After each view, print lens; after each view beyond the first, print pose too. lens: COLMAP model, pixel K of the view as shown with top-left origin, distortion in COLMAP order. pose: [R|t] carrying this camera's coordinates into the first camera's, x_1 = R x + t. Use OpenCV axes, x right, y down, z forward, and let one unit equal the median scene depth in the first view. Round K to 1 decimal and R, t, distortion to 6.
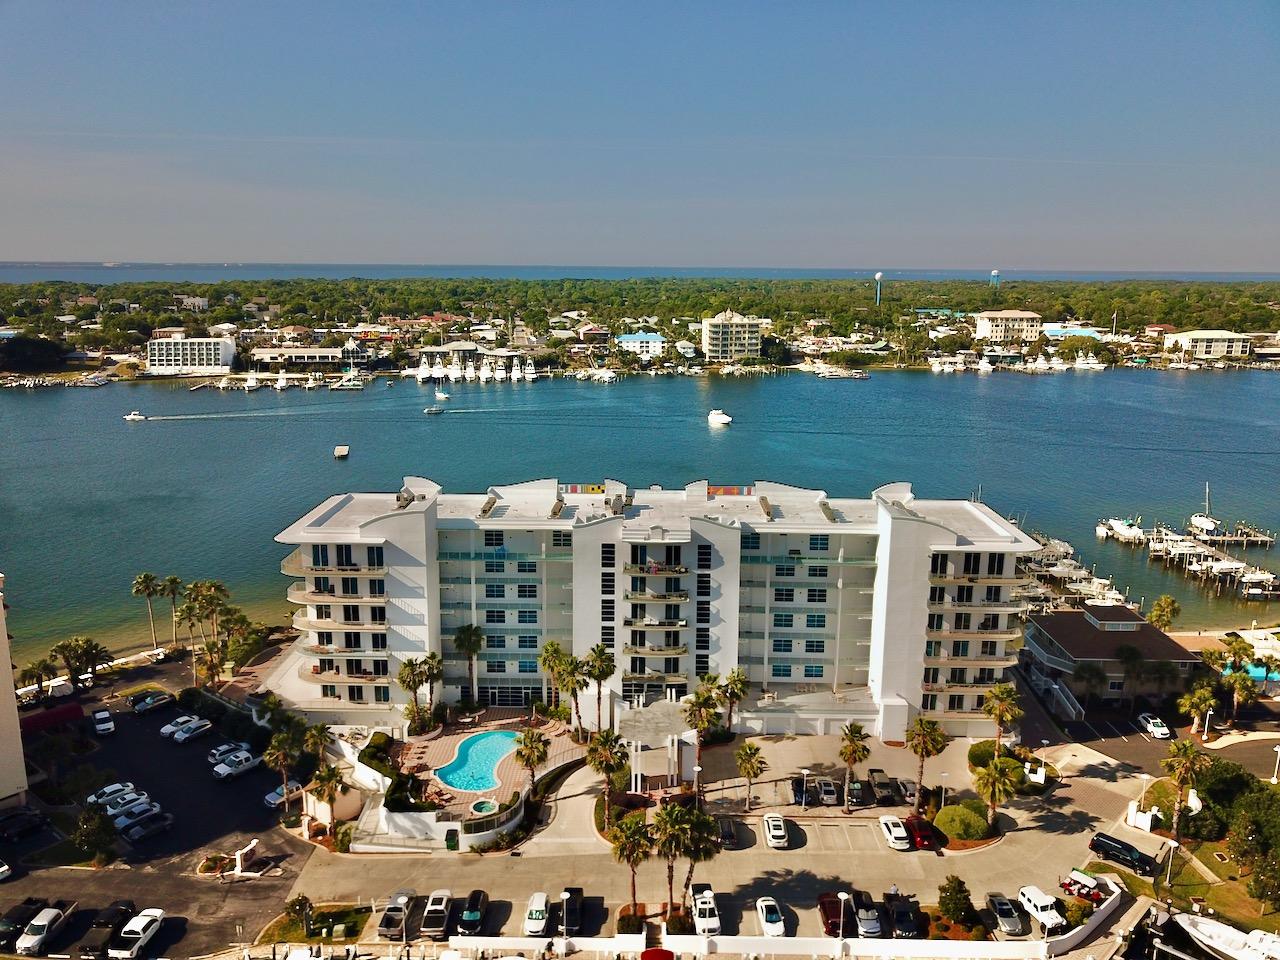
lens RADIAL K [[979.2, 0, 642.5], [0, 979.2, 475.4], [0, 0, 1]] dist [0.004278, -0.001124]
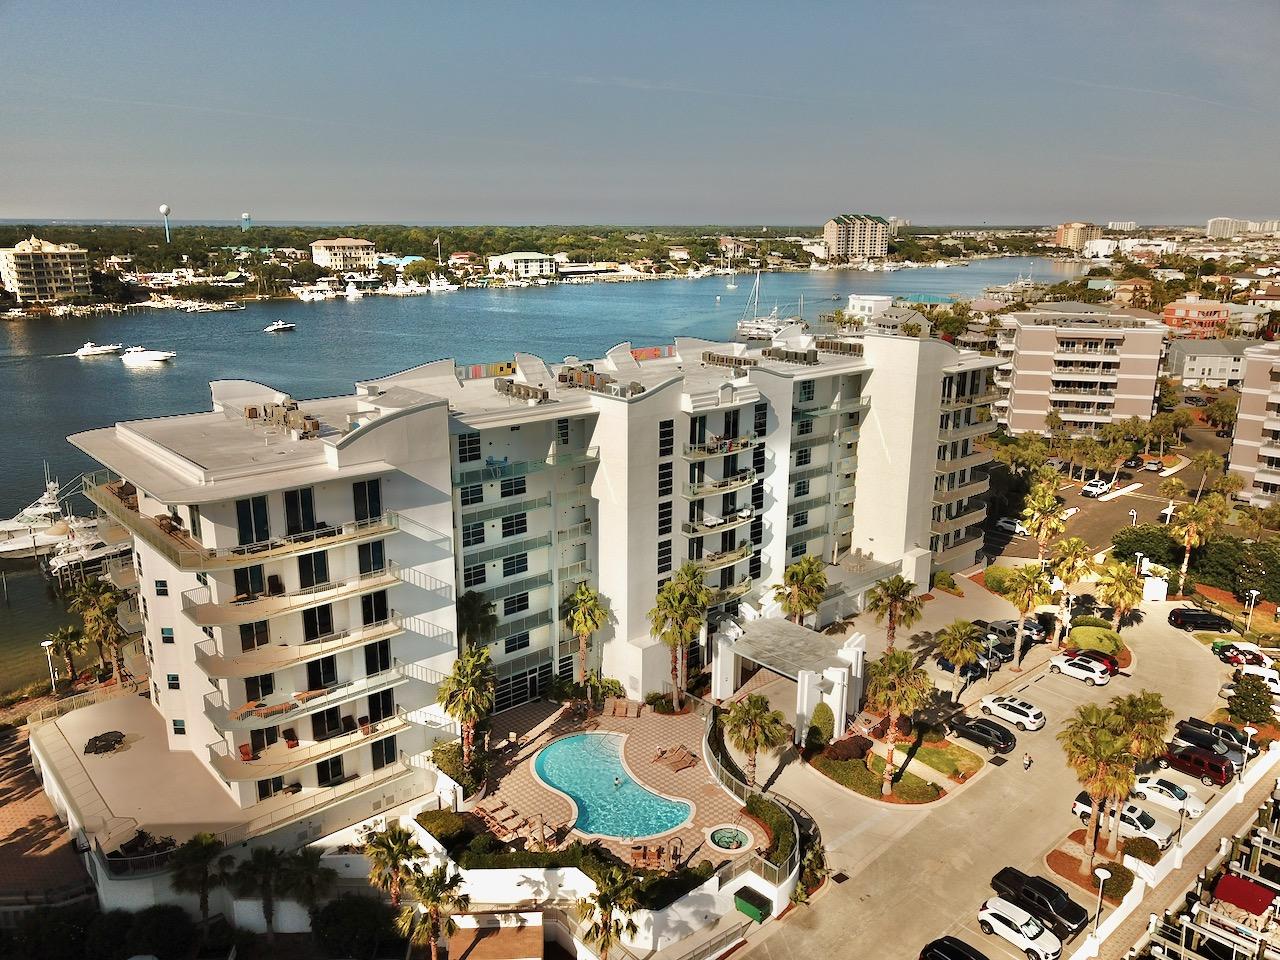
lens RADIAL K [[979.2, 0, 639.7], [0, 979.2, 485.8], [0, 0, 1]] dist [0.004278, -0.001124]
pose [[0.740191, -0.179199, 0.648078, -0.488574], [0.140709, 0.983774, 0.111313, 0.035978], [-0.657509, 0.008798, 0.753395, 0.491727]]
